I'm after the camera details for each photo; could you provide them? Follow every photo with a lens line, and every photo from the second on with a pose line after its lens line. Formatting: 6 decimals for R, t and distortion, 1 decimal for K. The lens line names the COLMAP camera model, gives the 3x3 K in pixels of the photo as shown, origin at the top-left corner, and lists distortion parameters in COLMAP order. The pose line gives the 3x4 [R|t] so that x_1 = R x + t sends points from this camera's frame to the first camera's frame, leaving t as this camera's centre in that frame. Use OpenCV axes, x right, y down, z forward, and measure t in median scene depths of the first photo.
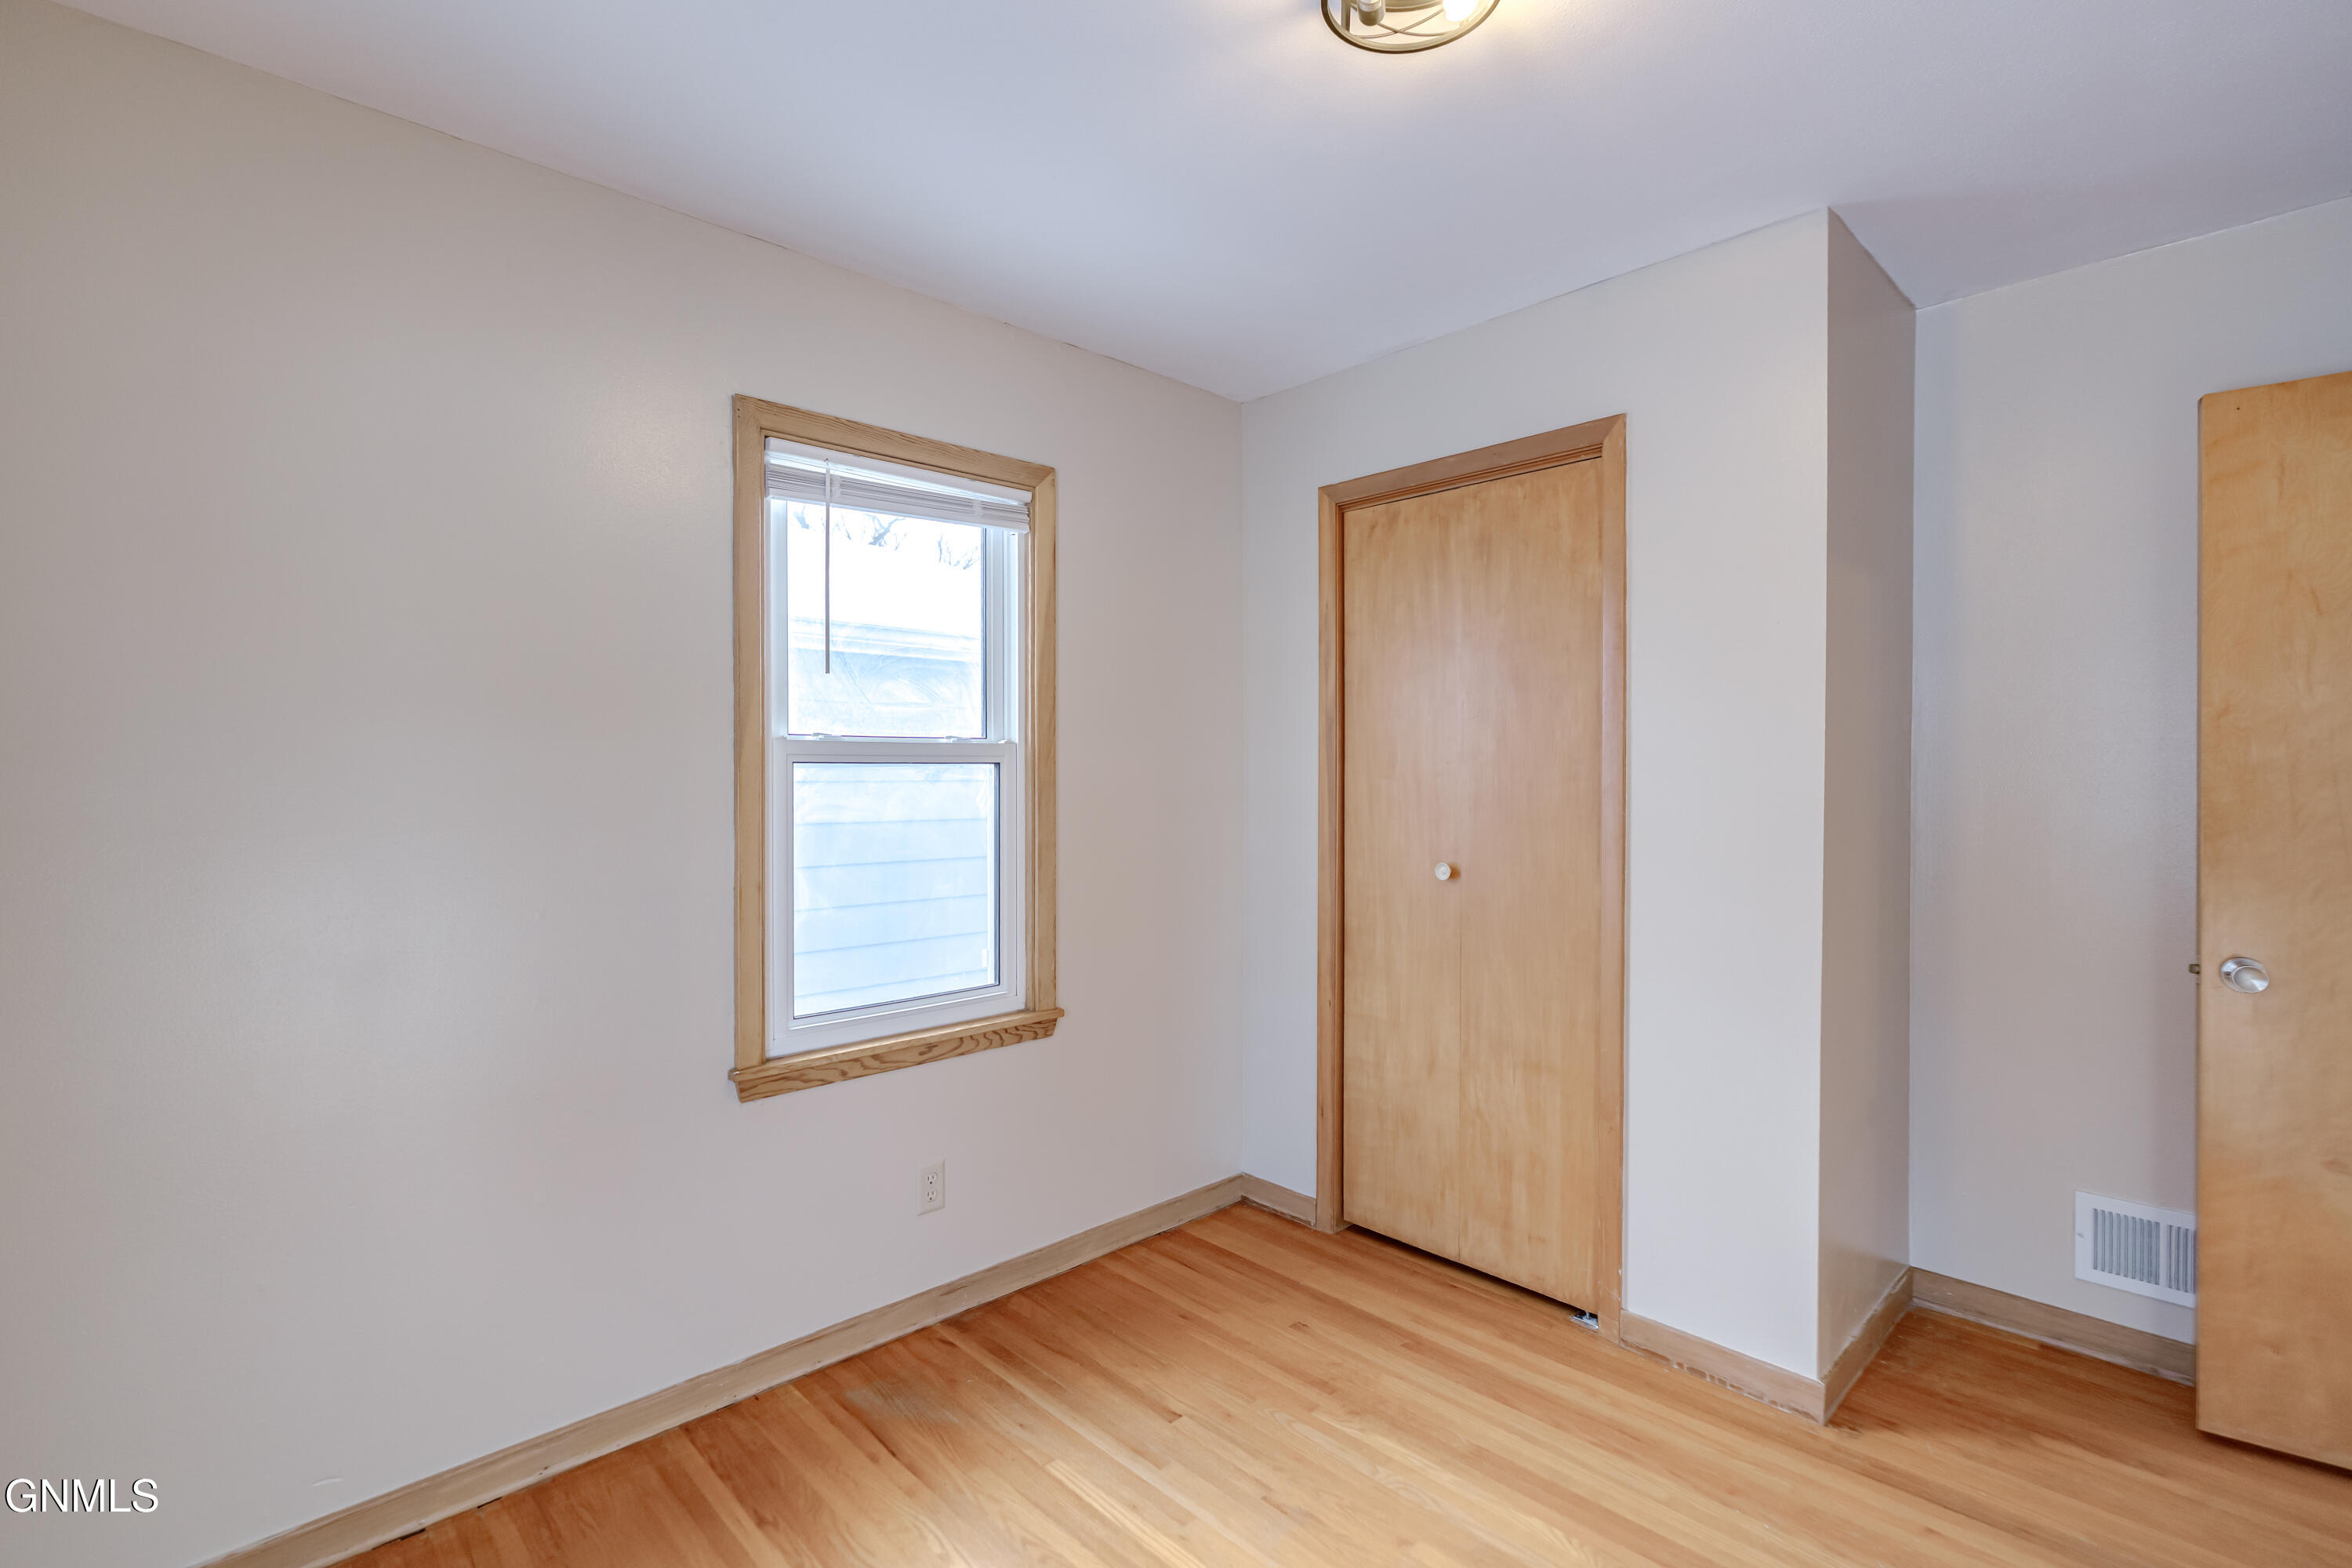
lens RADIAL K [[1080.7, 0, 1208.7], [0, 1080.7, 768.8], [0, 0, 1]] dist [-0.003517, 0.000546]
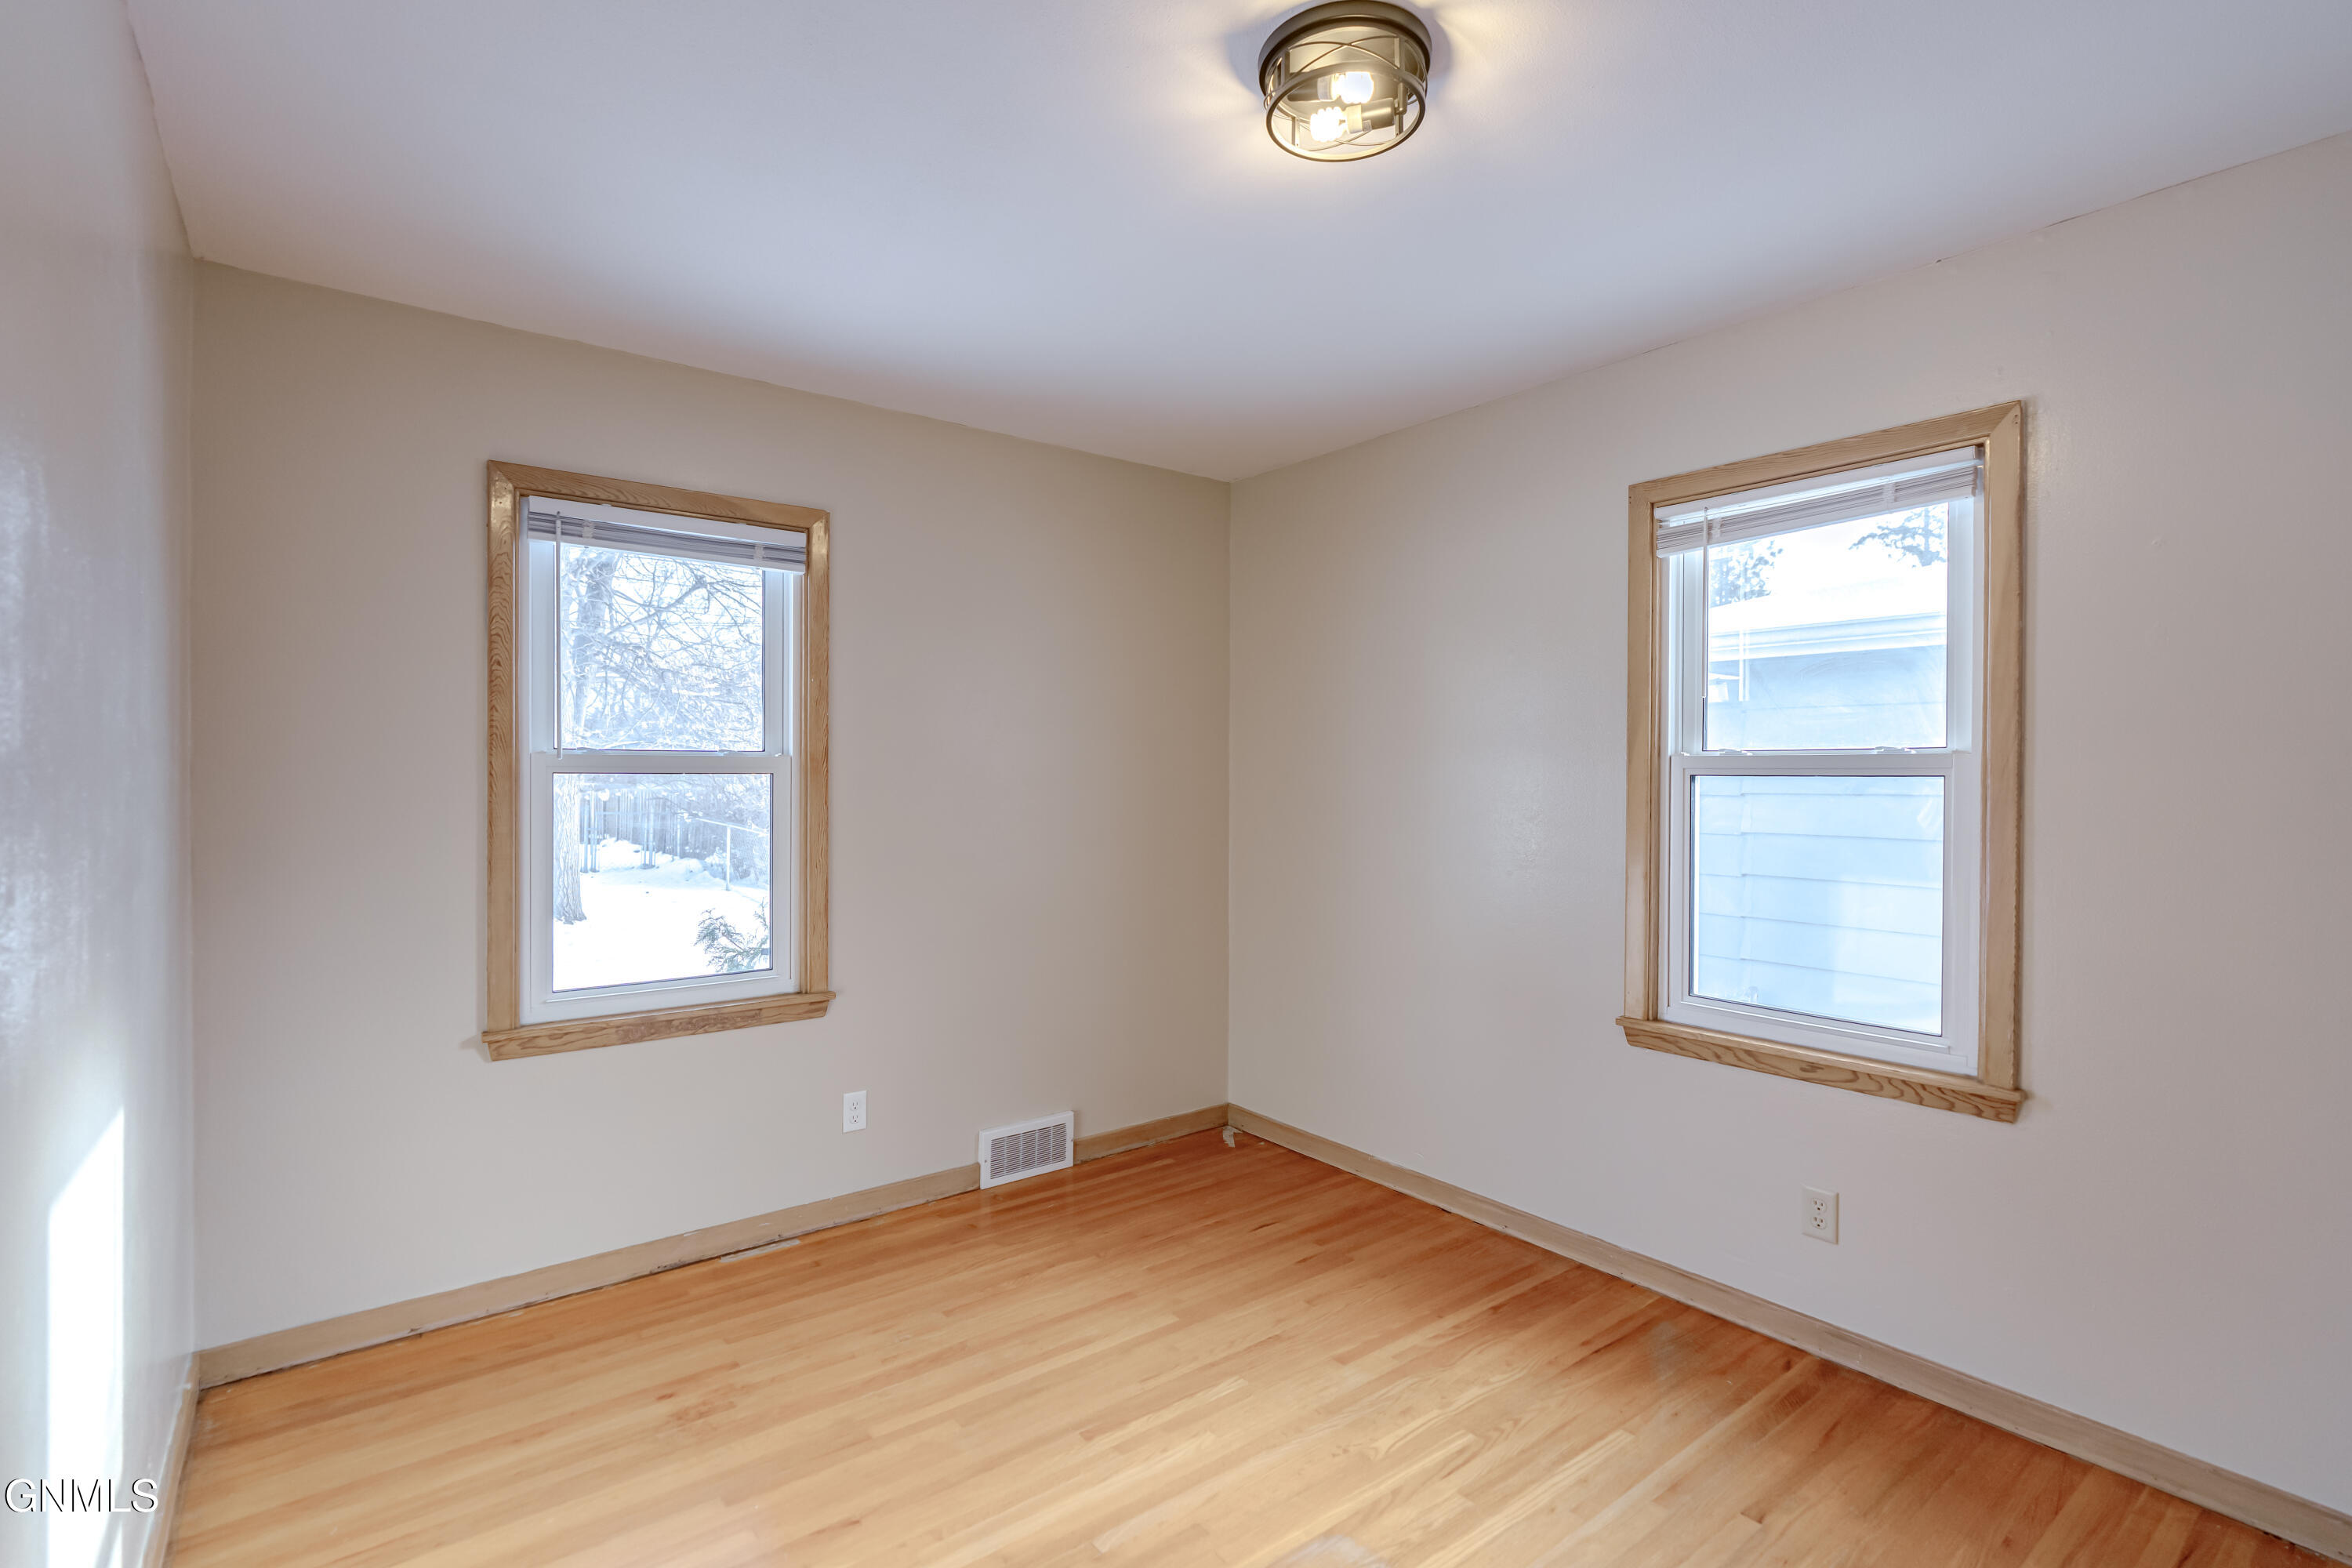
lens RADIAL K [[1080.7, 0, 1208.7], [0, 1080.7, 768.8], [0, 0, 1]] dist [-0.003517, 0.000546]
pose [[-0.076159, -0.006412, -0.997075, 0.804494], [-0.009905, 0.999935, -0.005674, -0.000636], [0.997047, 0.009444, -0.076217, 0.561887]]
